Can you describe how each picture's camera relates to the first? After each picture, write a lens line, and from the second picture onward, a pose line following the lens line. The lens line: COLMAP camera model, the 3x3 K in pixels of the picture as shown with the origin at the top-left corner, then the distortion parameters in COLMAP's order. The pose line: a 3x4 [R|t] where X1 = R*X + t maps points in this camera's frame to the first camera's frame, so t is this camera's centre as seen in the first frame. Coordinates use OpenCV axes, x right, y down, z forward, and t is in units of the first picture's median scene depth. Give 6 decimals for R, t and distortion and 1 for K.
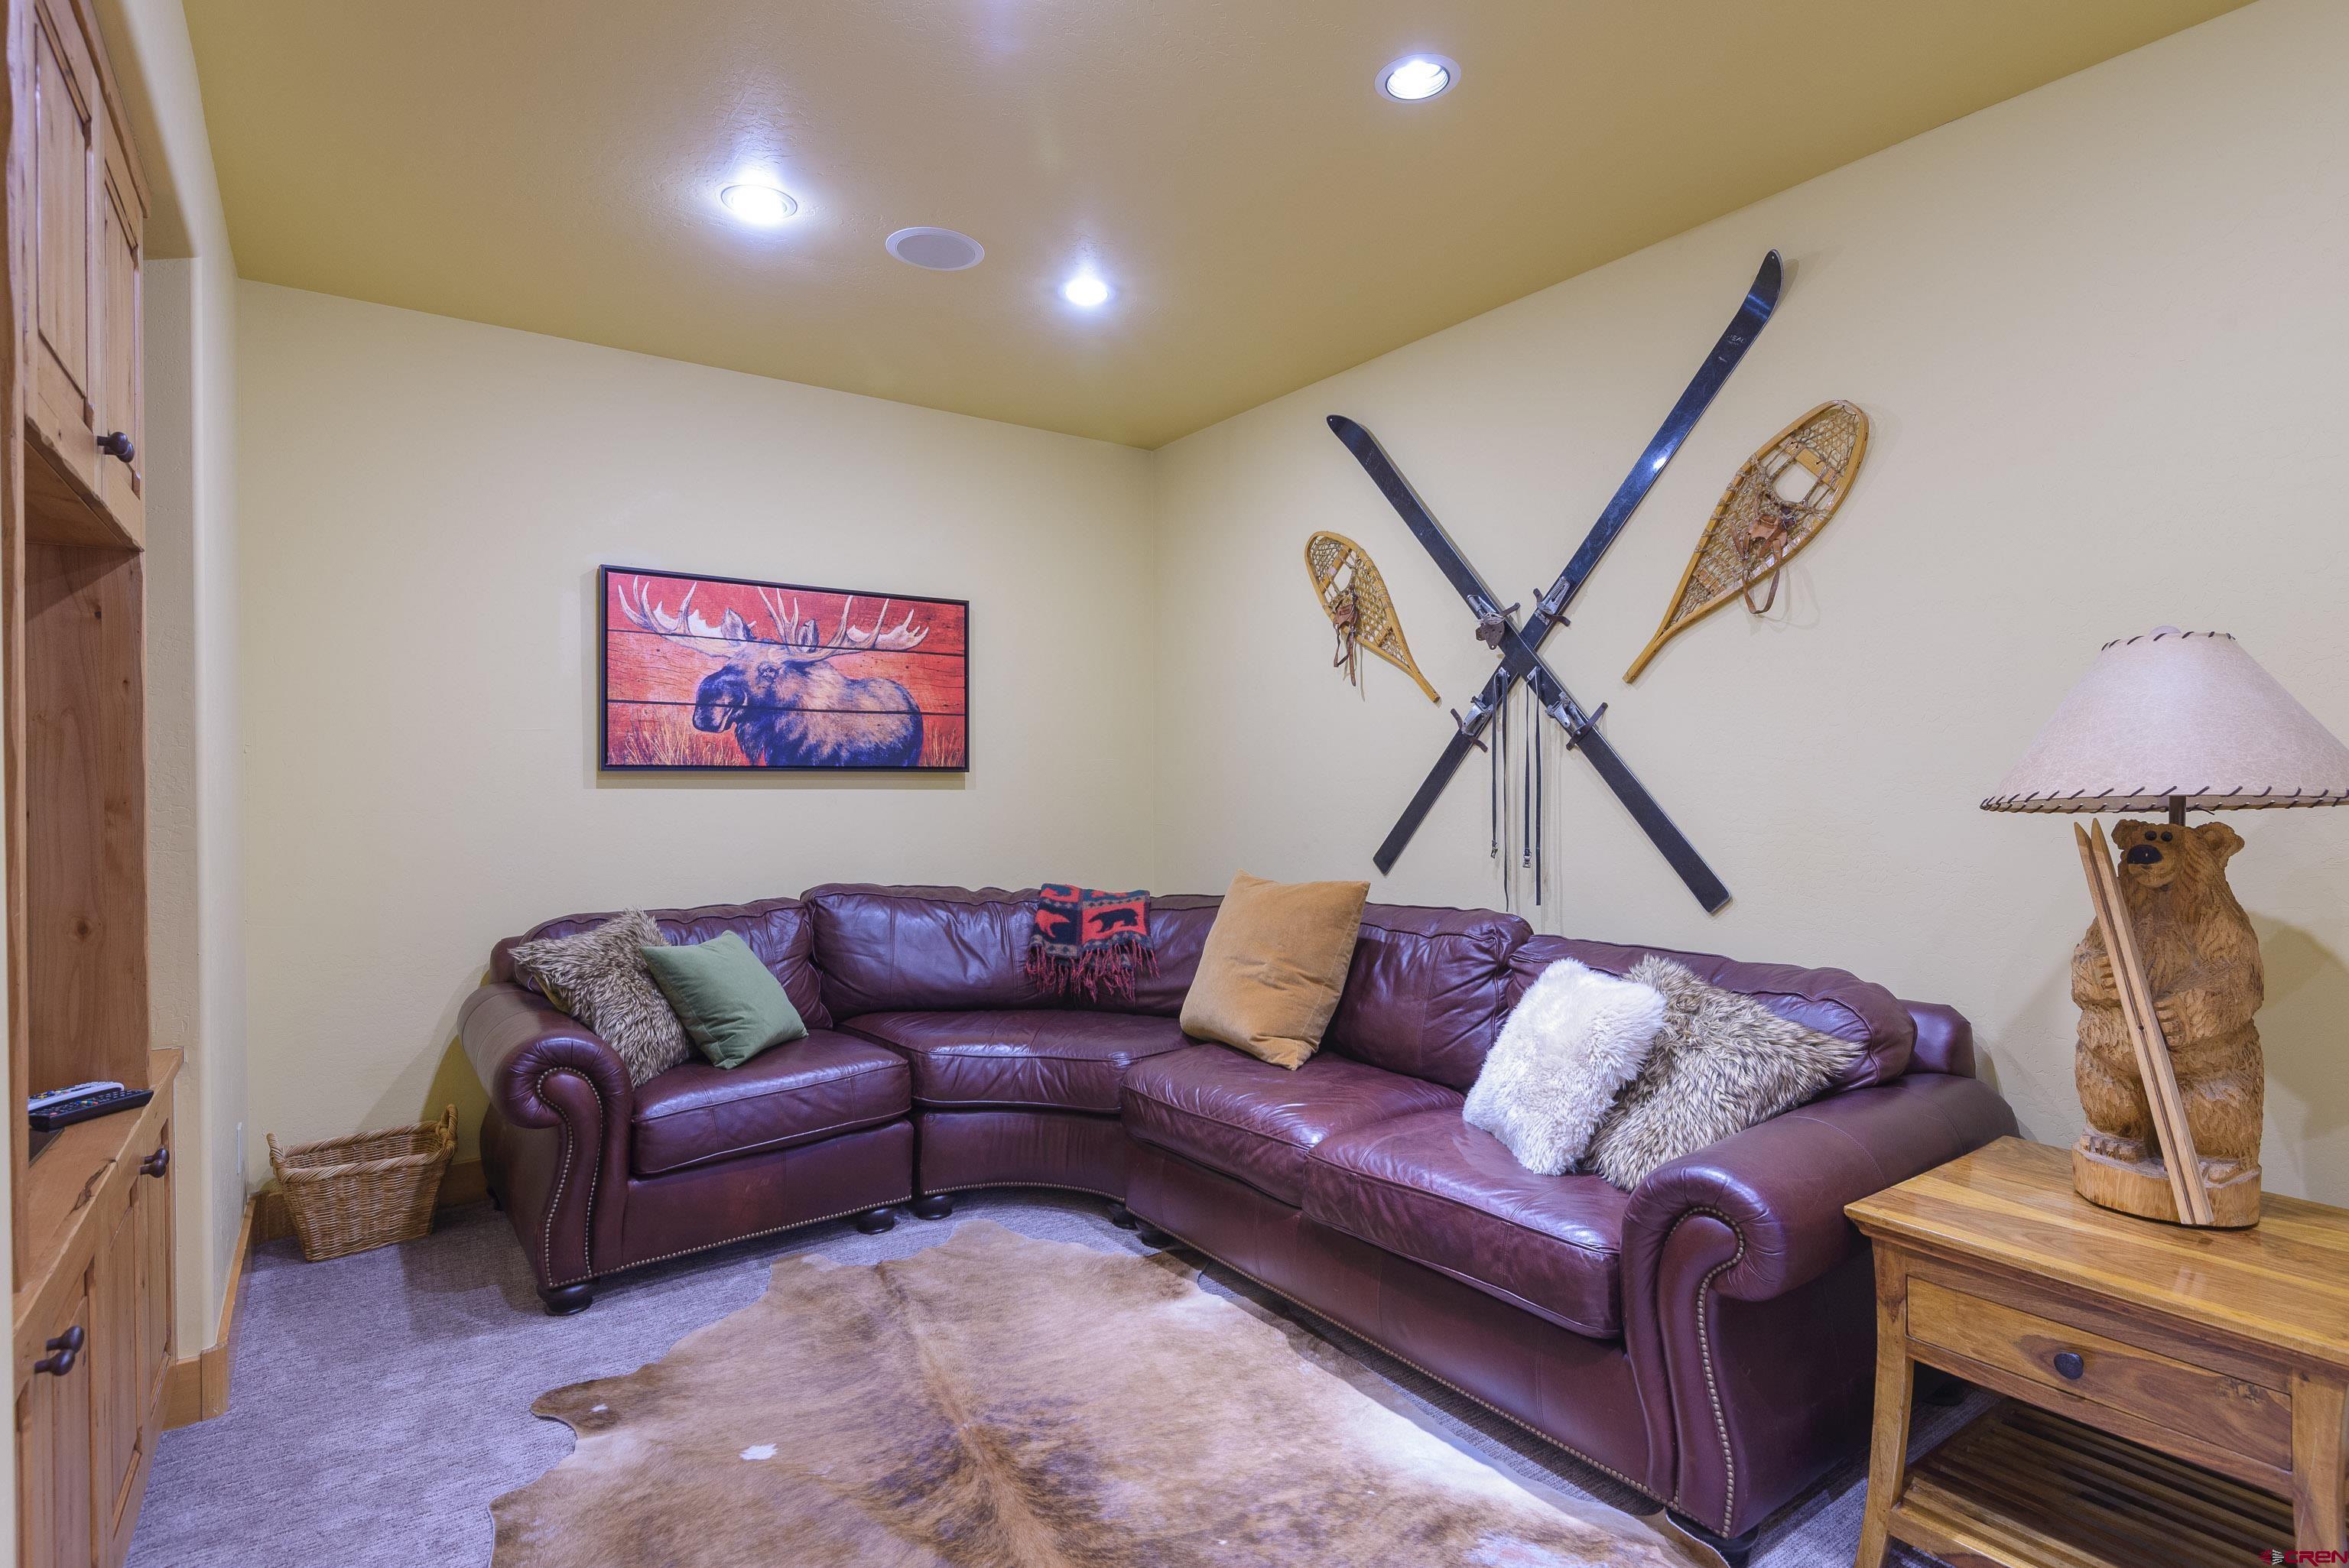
lens RADIAL K [[1187.4, 0, 1177.4], [0, 1187.4, 772.9], [0, 0, 1]] dist [0.033038, -0.002958]
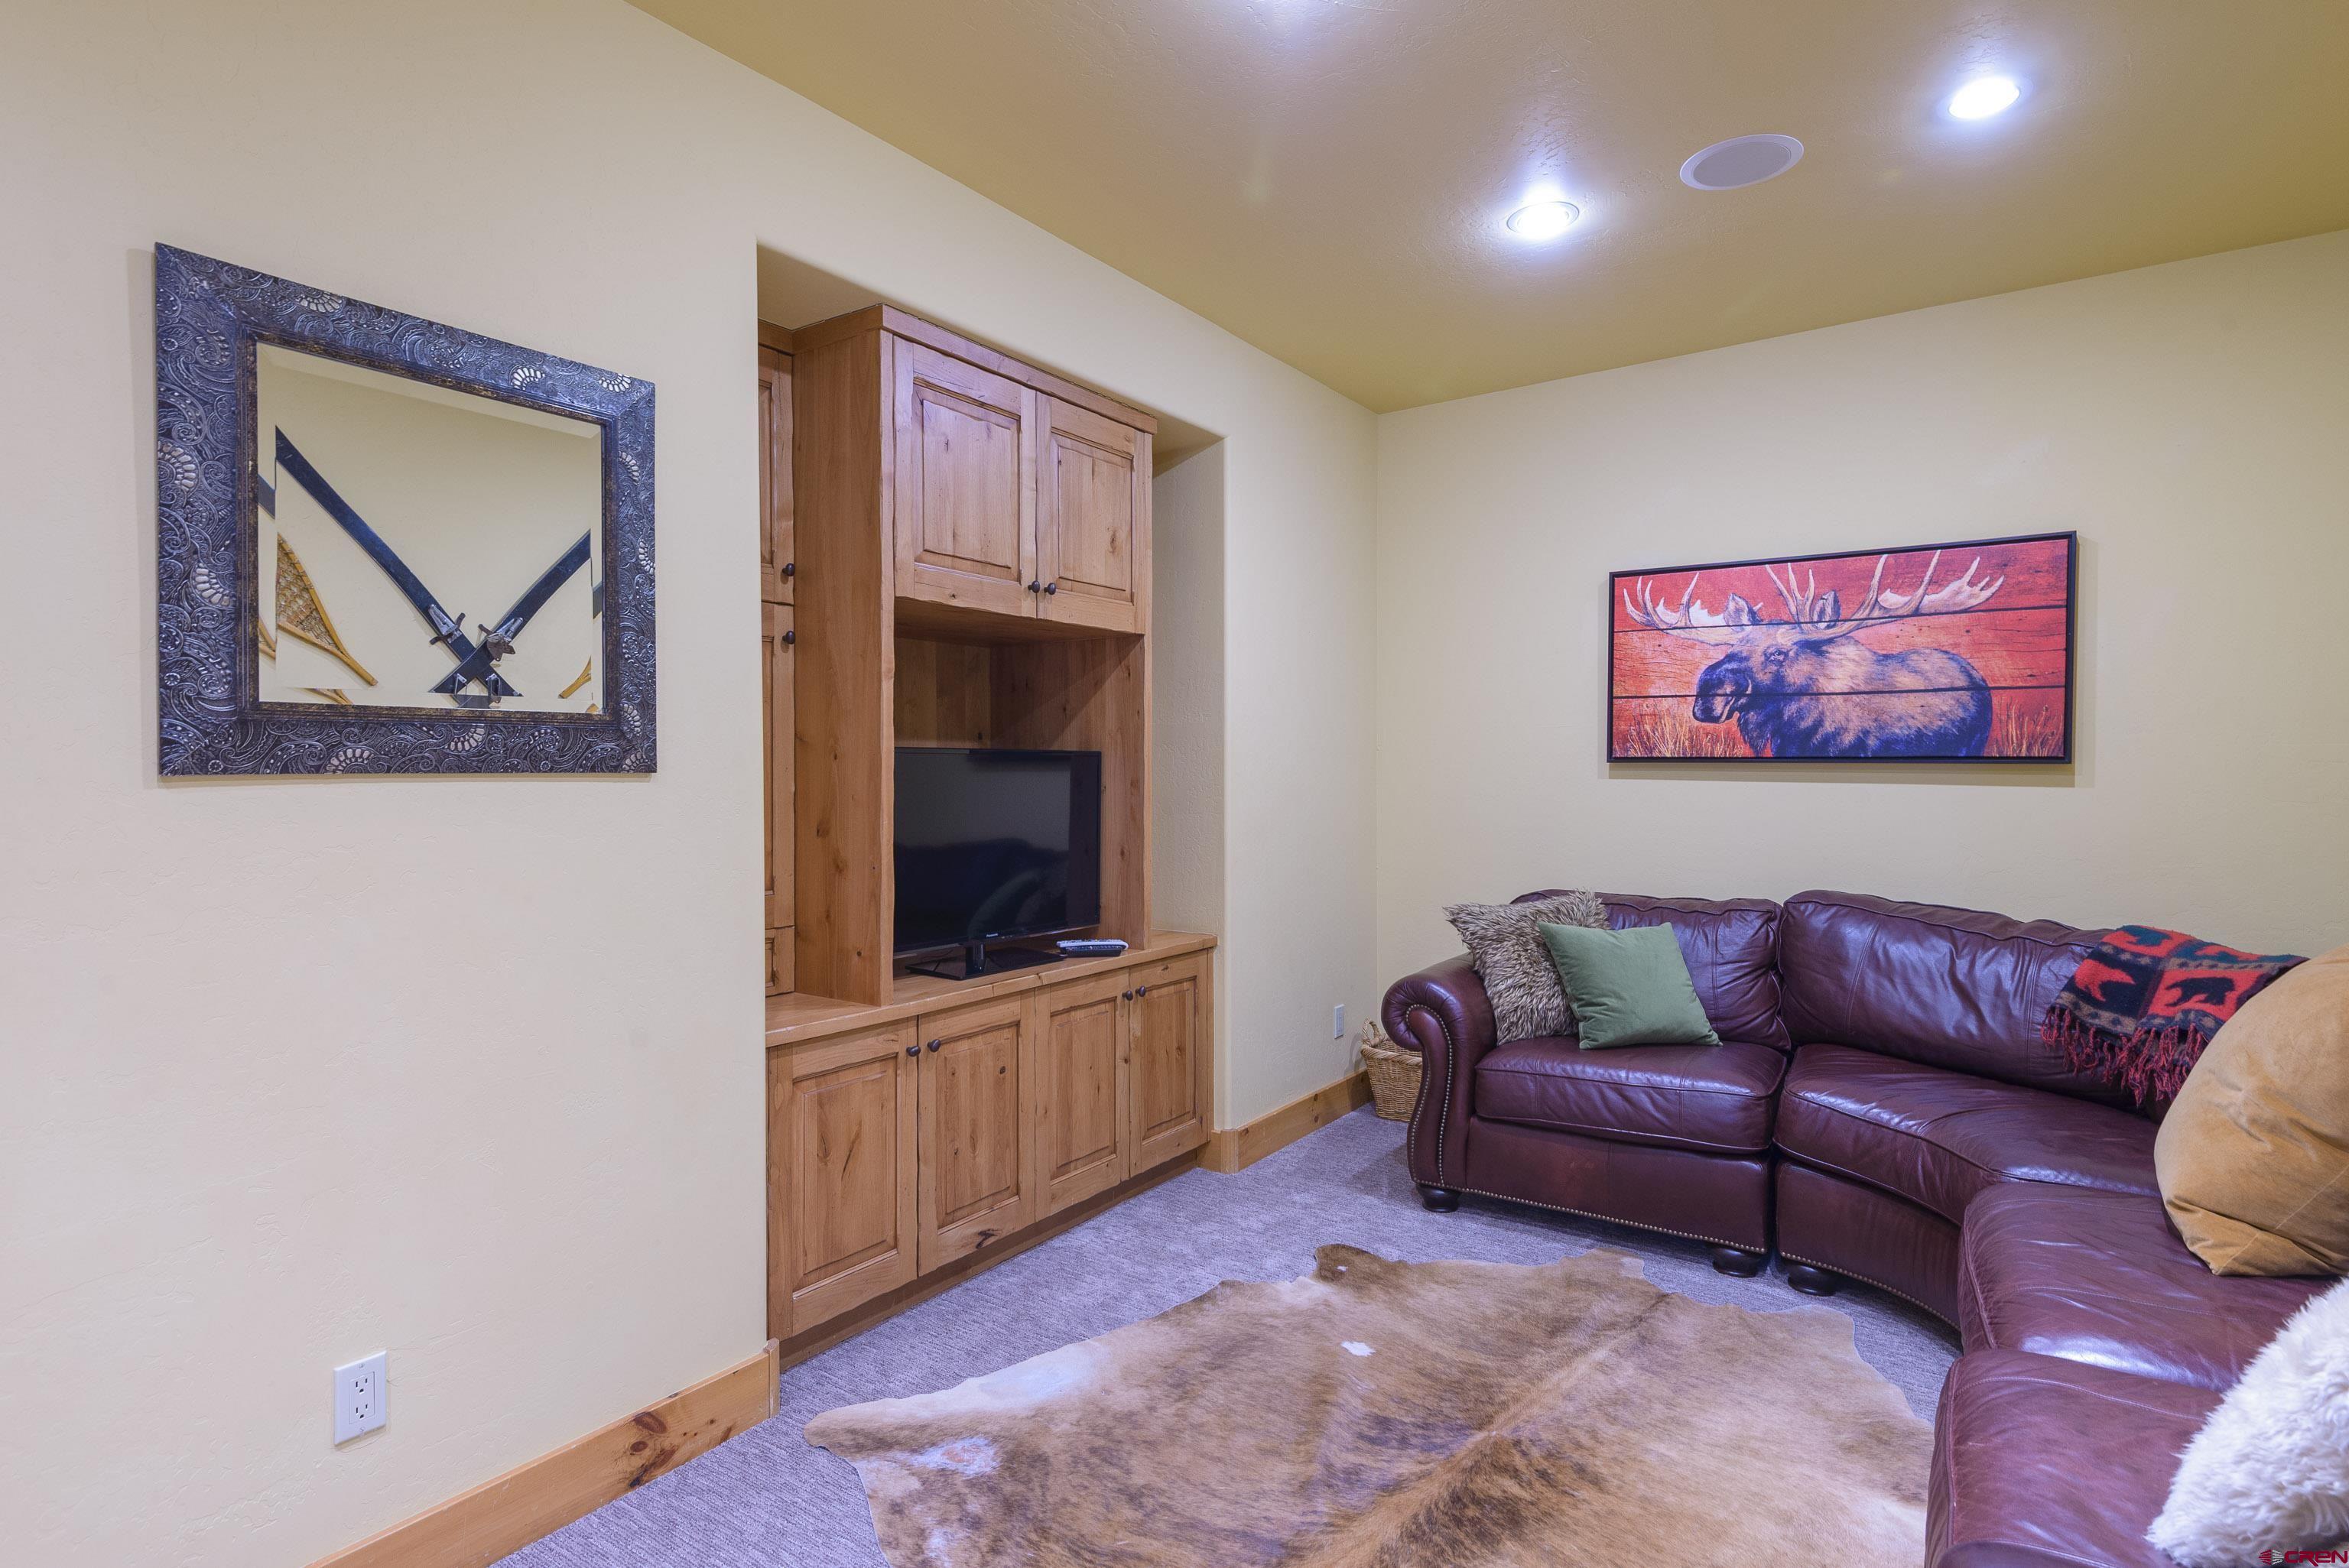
lens RADIAL K [[1187.4, 0, 1180.5], [0, 1187.4, 785.4], [0, 0, 1]] dist [0.033038, -0.002958]
pose [[0.342819, 0.017006, -0.939248, 0.386171], [-0.001401, 0.999844, 0.017592, 0.000474], [0.939401, -0.004715, 0.342789, 0.256982]]
